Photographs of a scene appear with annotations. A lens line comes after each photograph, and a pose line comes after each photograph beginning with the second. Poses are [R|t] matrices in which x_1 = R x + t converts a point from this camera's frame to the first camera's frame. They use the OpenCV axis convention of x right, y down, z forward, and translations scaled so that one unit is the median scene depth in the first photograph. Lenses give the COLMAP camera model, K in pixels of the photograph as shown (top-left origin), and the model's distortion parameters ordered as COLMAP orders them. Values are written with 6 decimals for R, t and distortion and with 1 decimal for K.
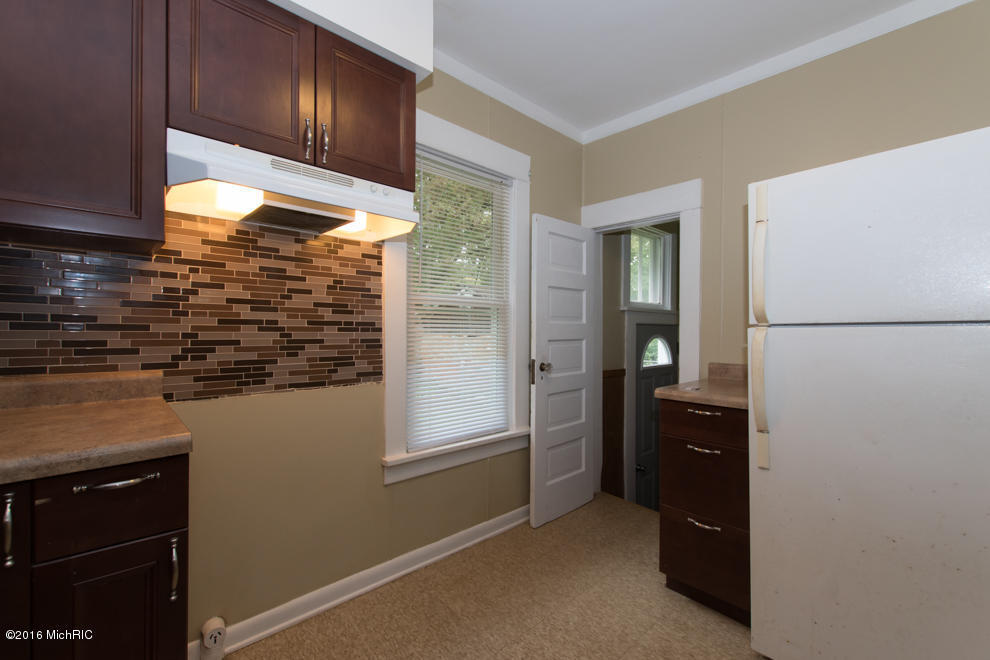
lens RADIAL K [[428.3, 0, 495.0], [0, 428.3, 330.0], [0, 0, 1]] dist [-0.002099, -0.000242]
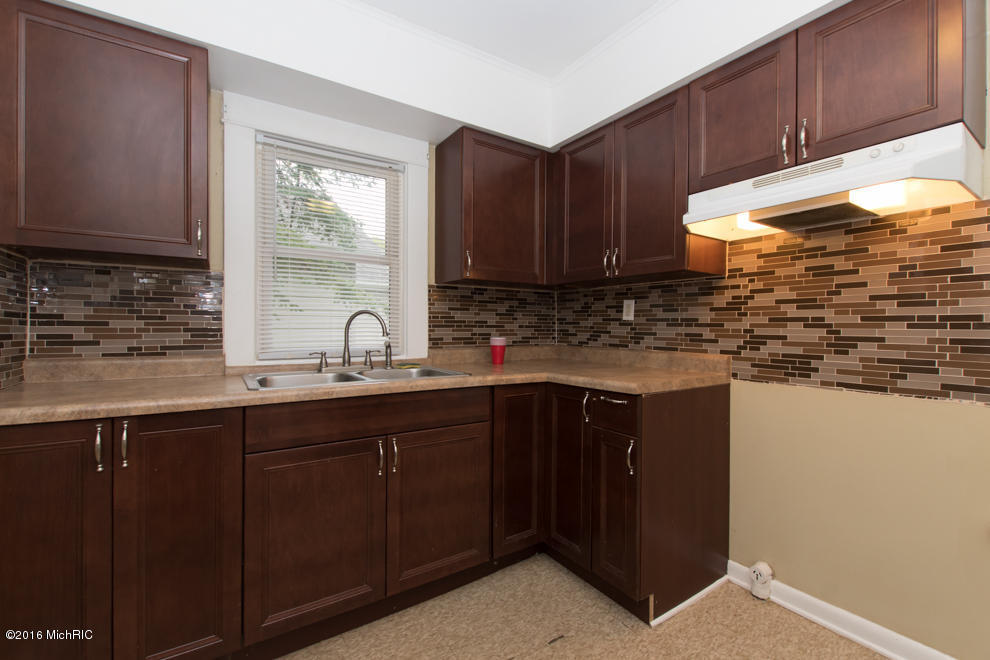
lens RADIAL K [[428.3, 0, 495.0], [0, 428.3, 330.0], [0, 0, 1]] dist [-0.002099, -0.000242]
pose [[-0.175196, 0.004663, -0.984523, 0.645760], [-0.000944, 0.999988, 0.004904, 0.003621], [0.984533, 0.001789, -0.175189, 0.429108]]
